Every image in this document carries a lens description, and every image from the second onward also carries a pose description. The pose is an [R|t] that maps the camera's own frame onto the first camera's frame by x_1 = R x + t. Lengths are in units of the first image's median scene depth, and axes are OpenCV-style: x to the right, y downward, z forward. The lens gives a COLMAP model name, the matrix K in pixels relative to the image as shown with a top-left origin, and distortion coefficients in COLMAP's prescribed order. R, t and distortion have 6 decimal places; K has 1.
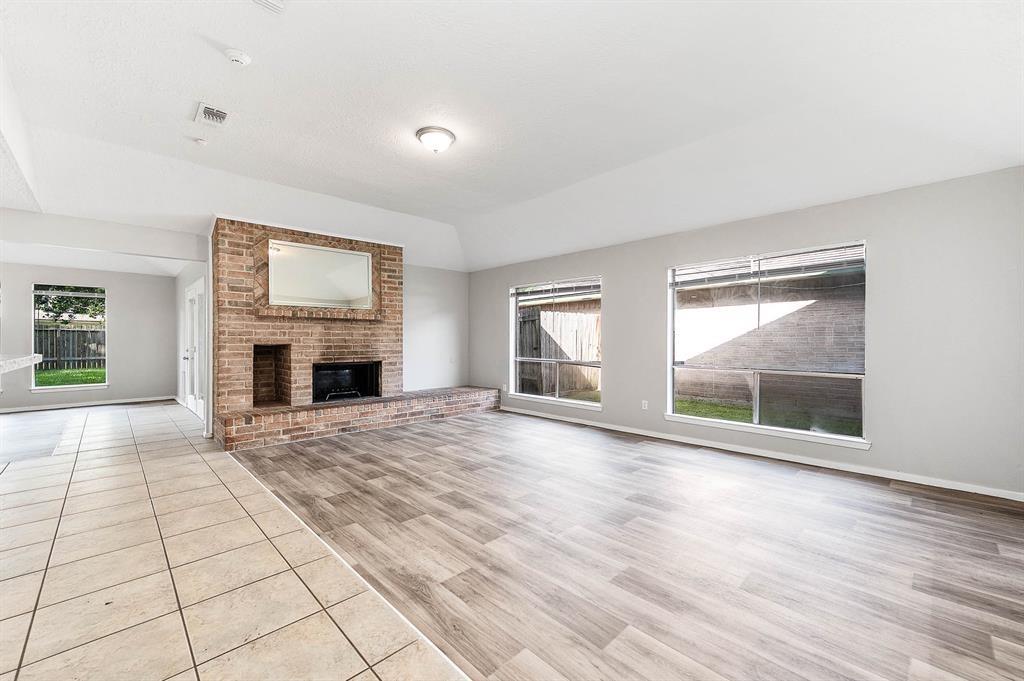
lens RADIAL K [[414.9, 0, 512.5], [0, 414.9, 344.6], [0, 0, 1]] dist [0.001837, 0.000119]
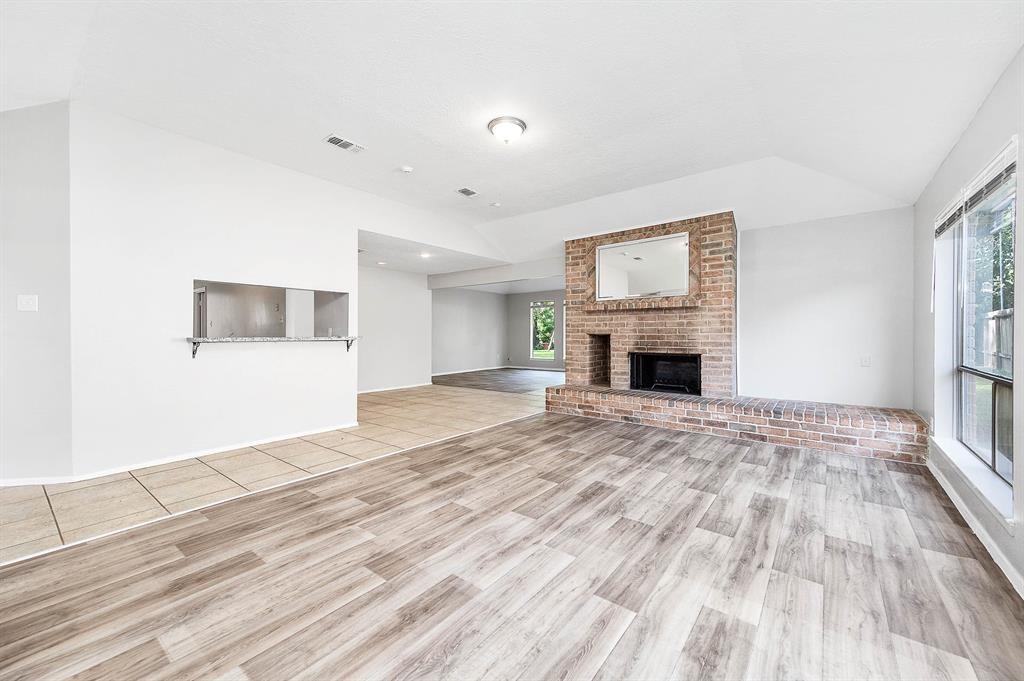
lens RADIAL K [[399.6, 0, 512.0], [0, 399.6, 340.5], [0, 0, 1]] dist [0.008606, -0.000238]
pose [[0.133312, 0.019748, -0.990877, 0.523790], [-0.005878, 0.999800, 0.019135, -0.002716], [0.991057, 0.003273, 0.133402, 0.591595]]
